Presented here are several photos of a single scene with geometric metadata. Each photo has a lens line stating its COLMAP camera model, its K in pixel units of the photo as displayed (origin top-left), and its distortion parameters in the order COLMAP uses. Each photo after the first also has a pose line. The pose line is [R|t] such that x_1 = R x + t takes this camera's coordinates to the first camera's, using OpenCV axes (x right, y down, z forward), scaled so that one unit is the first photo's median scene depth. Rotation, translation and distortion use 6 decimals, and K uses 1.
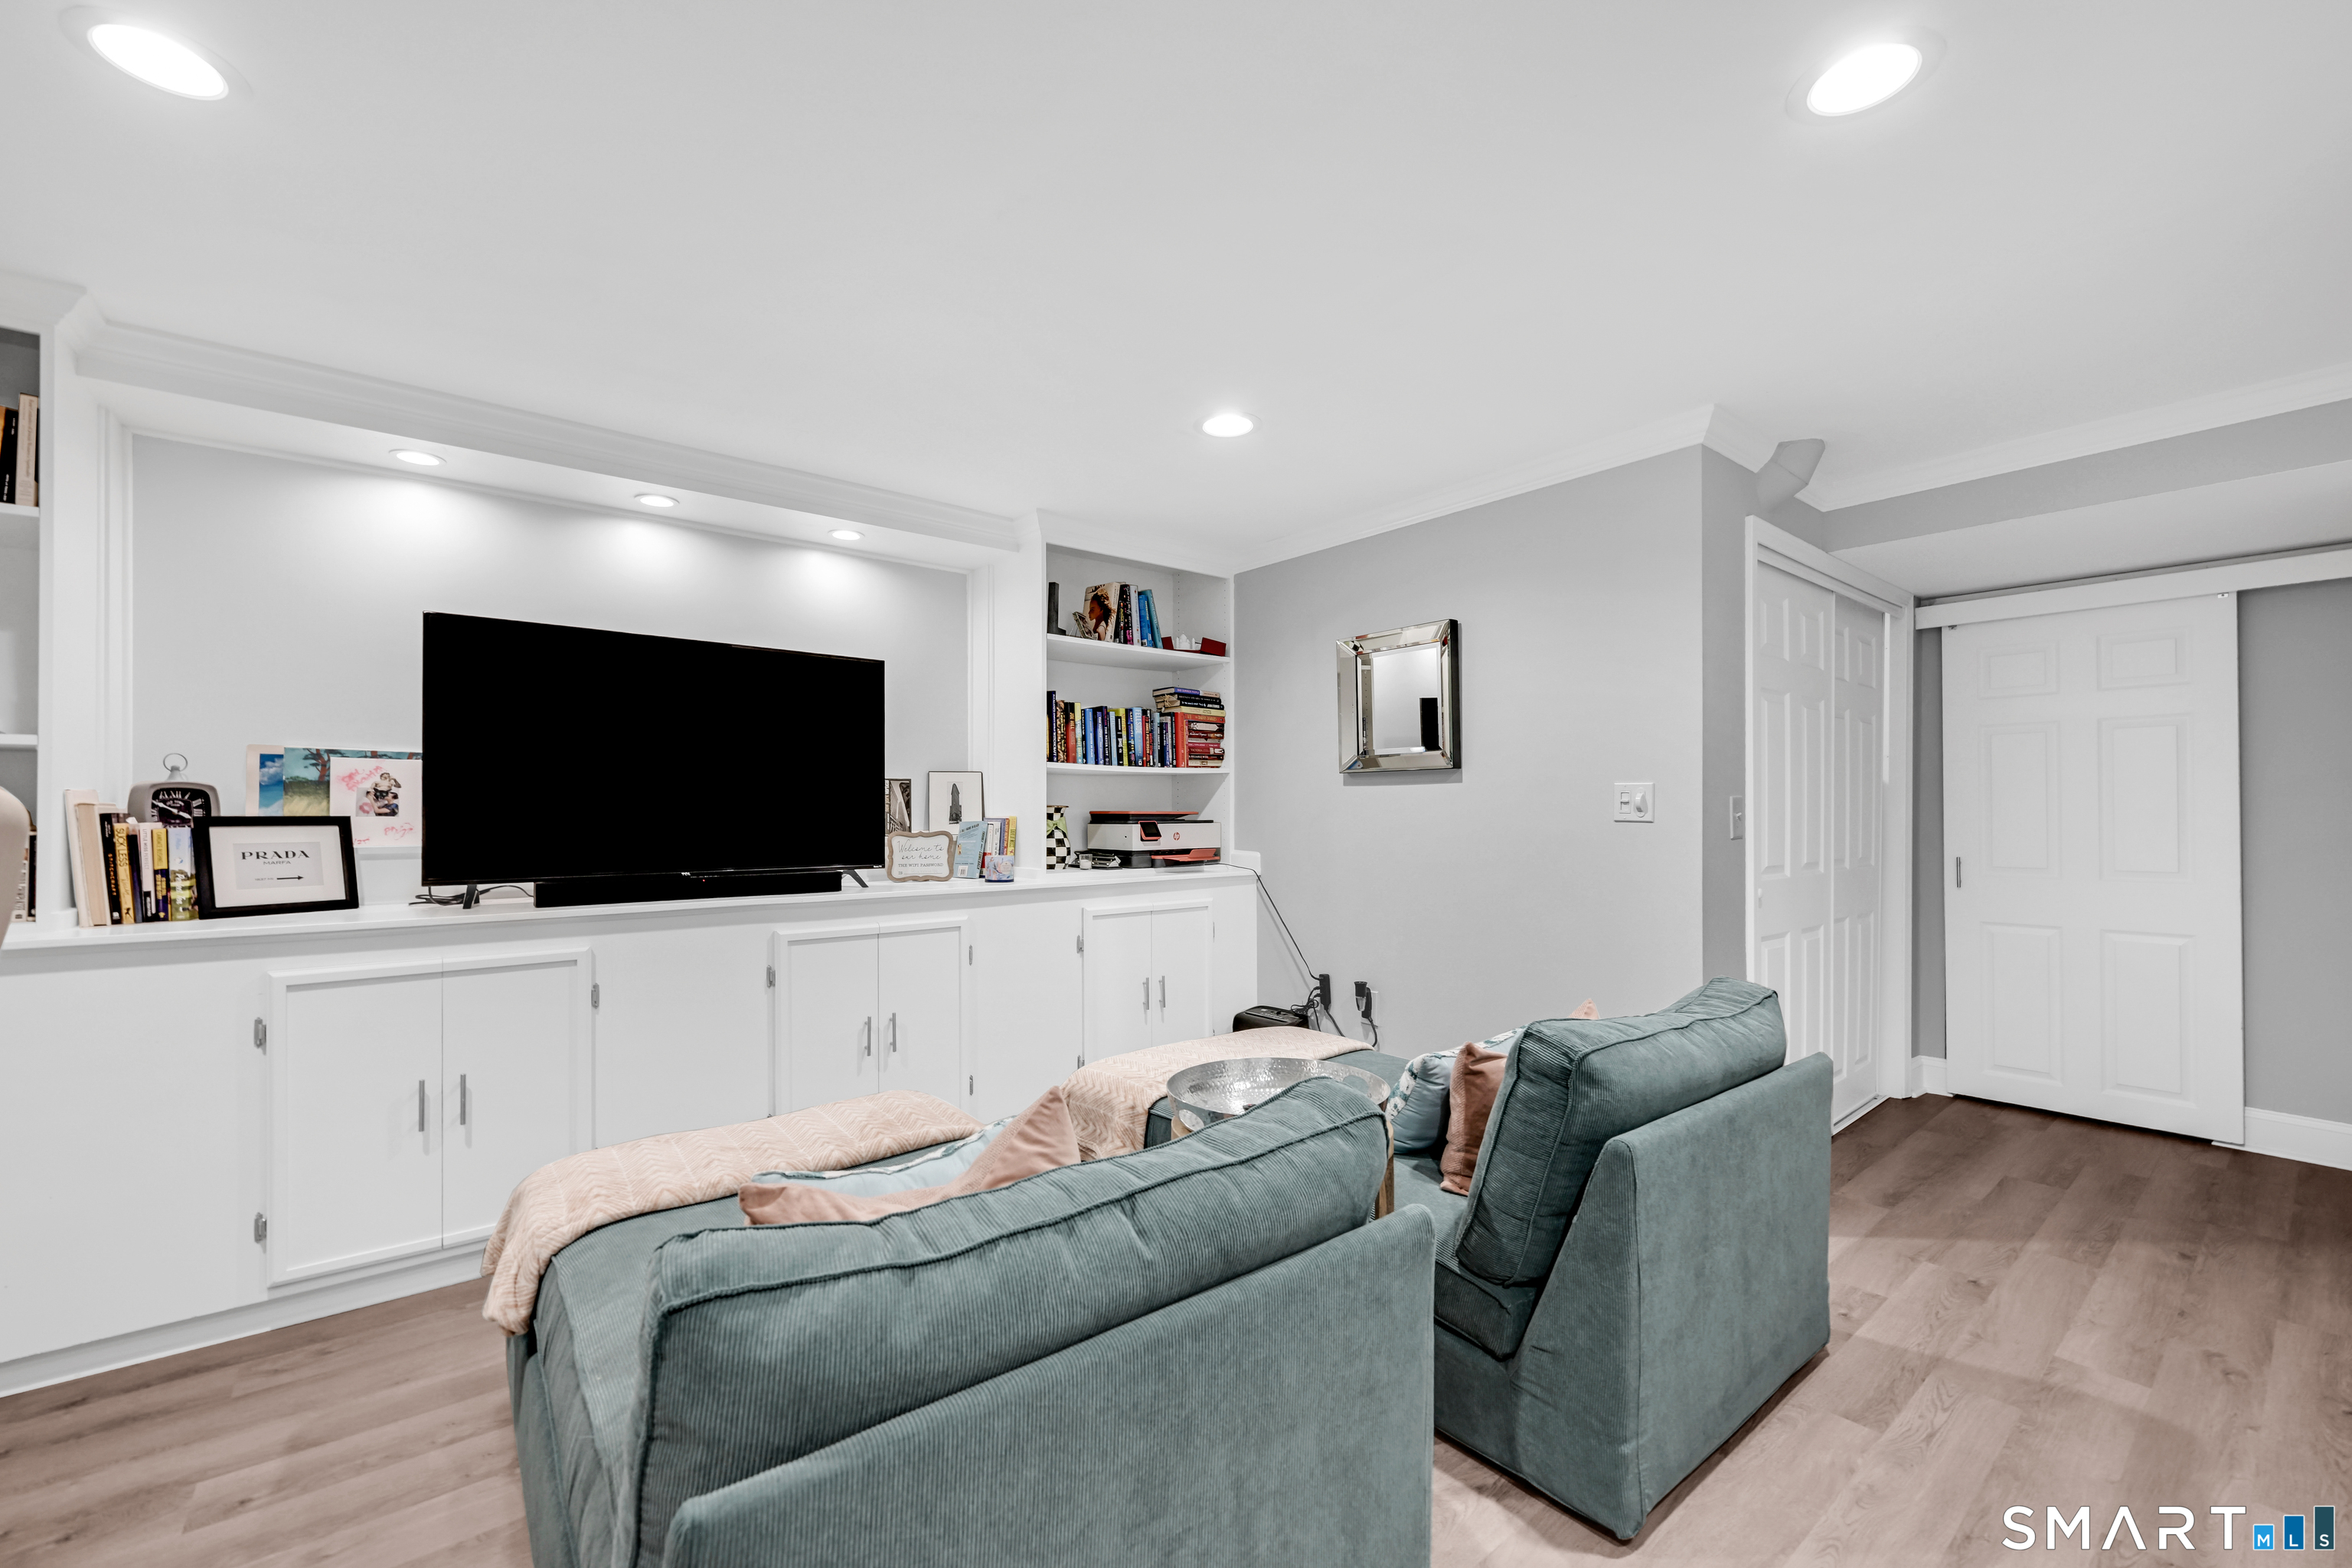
lens RADIAL K [[959.3, 0, 1179.4], [0, 959.3, 798.4], [0, 0, 1]] dist [-0.002983, 0.000536]
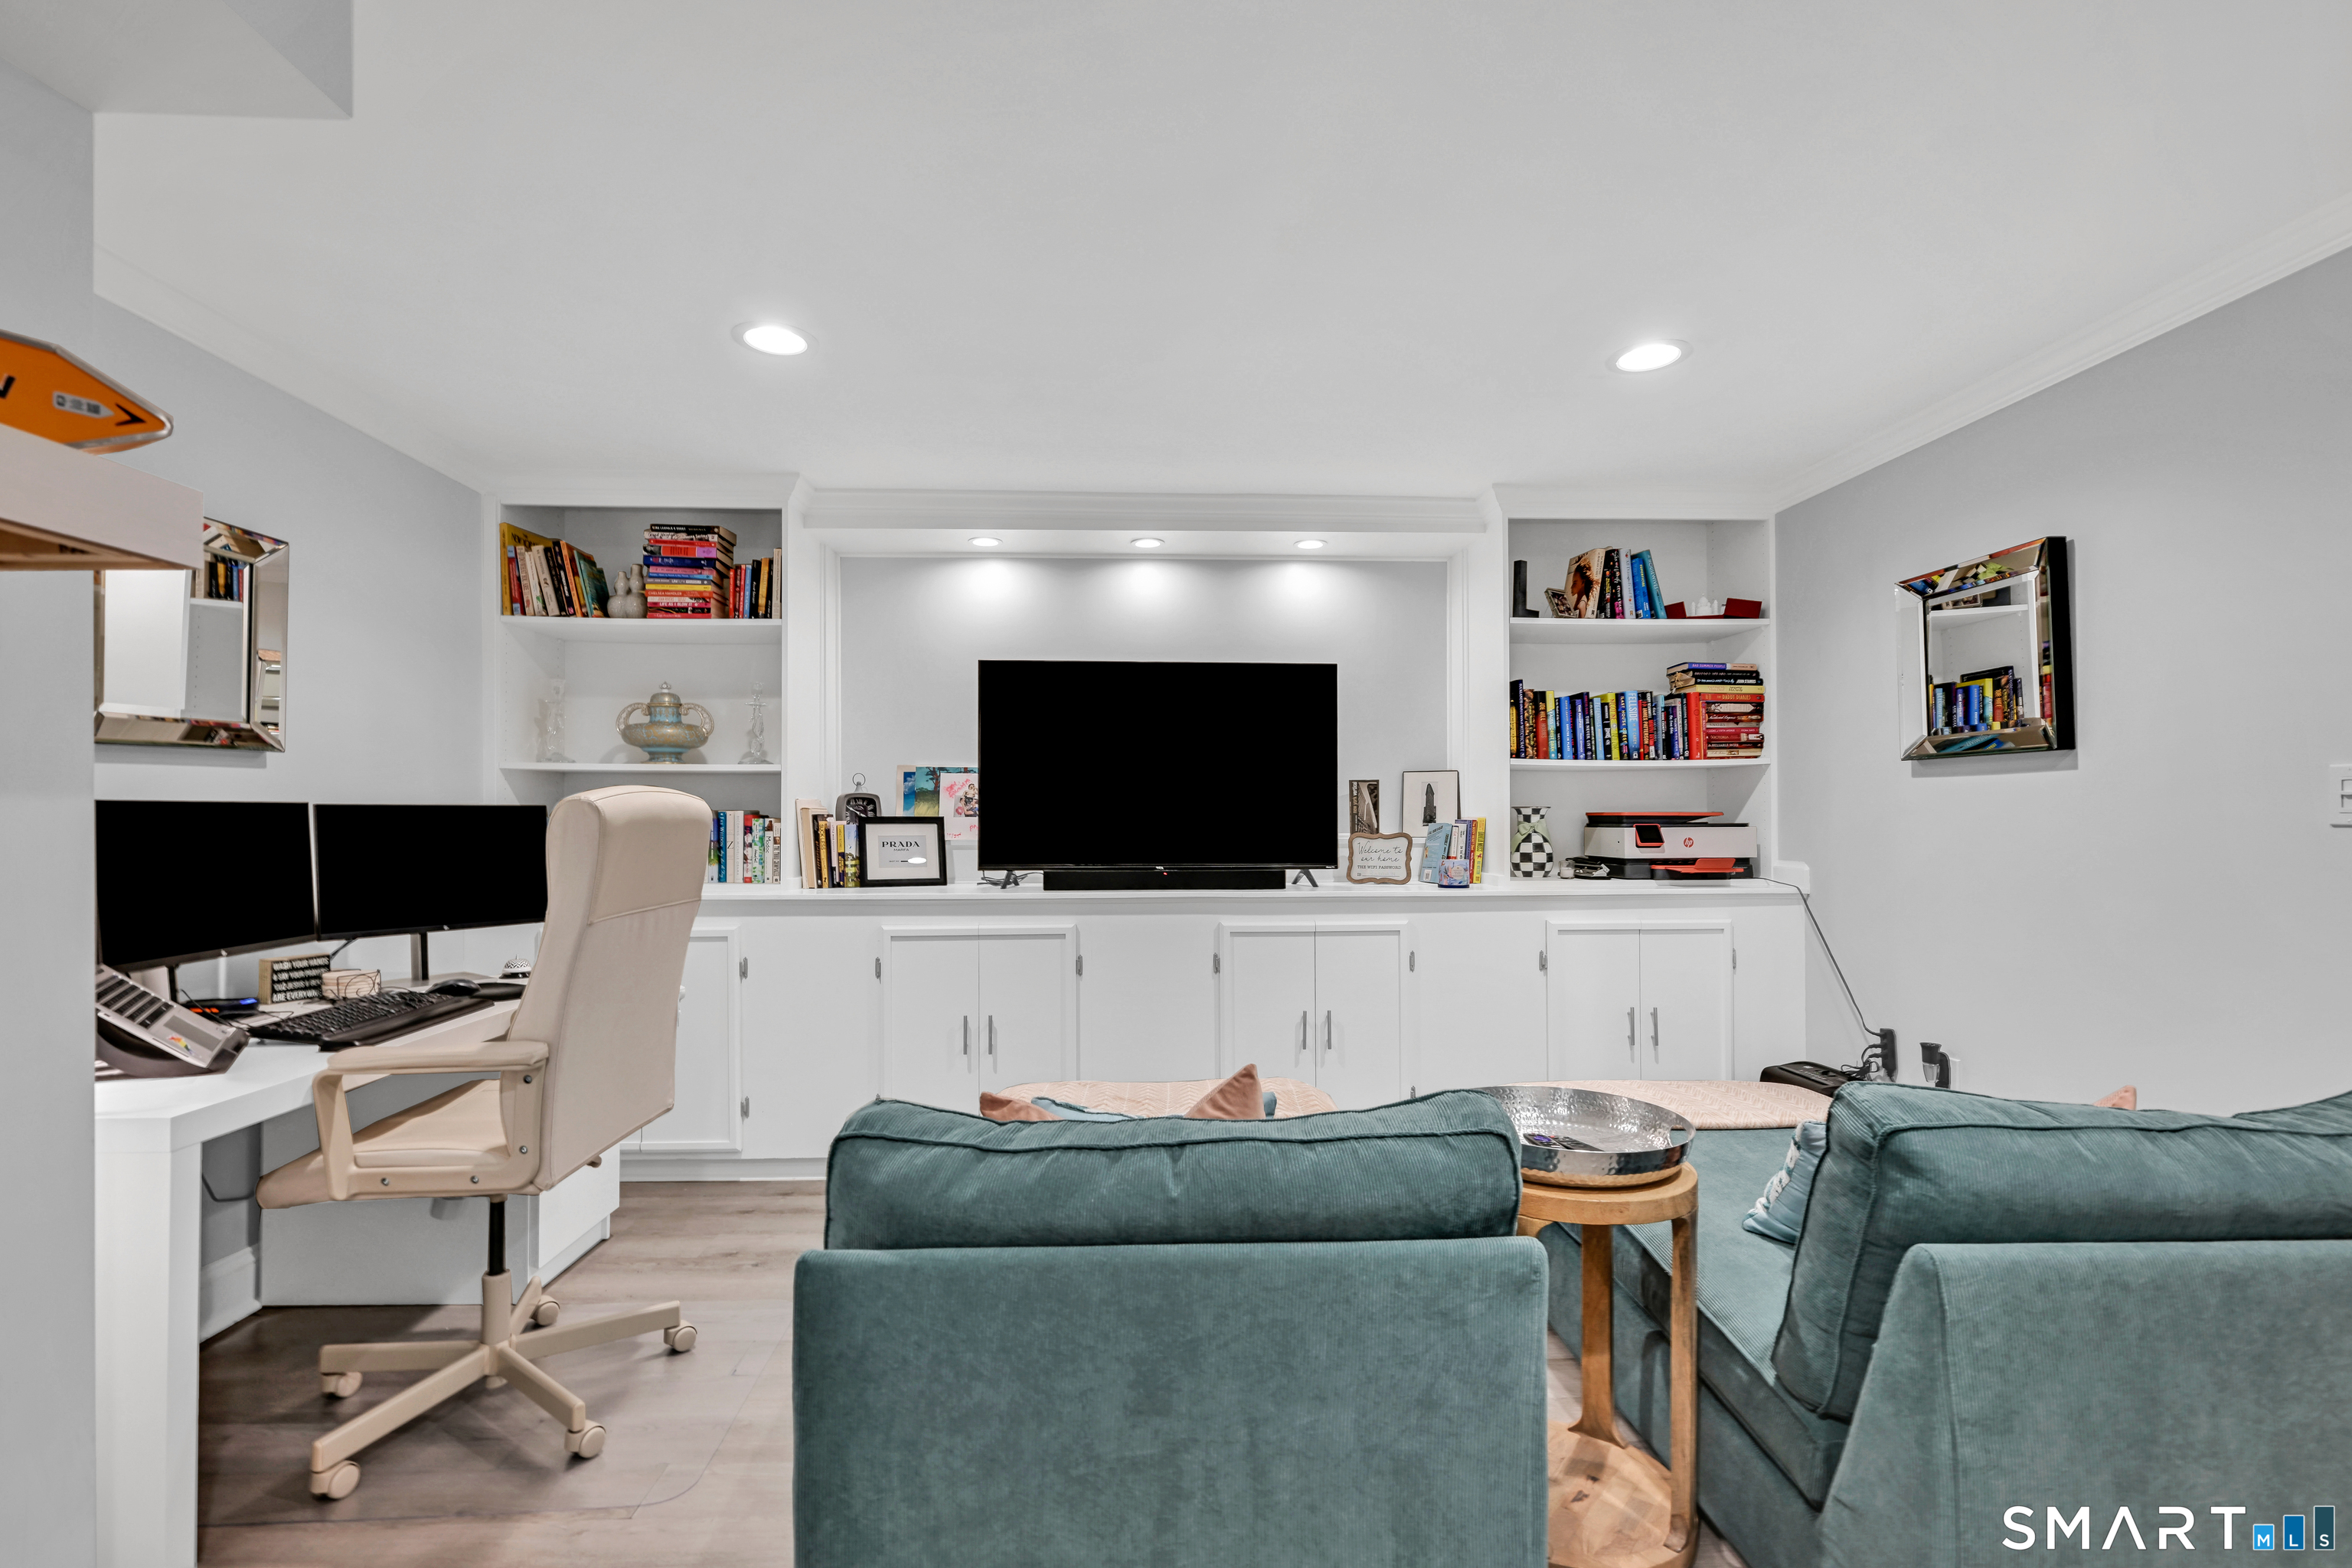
lens RADIAL K [[1081.5, 0, 1176.5], [0, 1081.5, 791.0], [0, 0, 1]] dist [0.000304, 0.000696]
pose [[0.797335, -0.013737, -0.603381, 0.310274], [0.008841, 0.999900, -0.011081, 0.002070], [0.603473, 0.003501, 0.797376, -0.016731]]
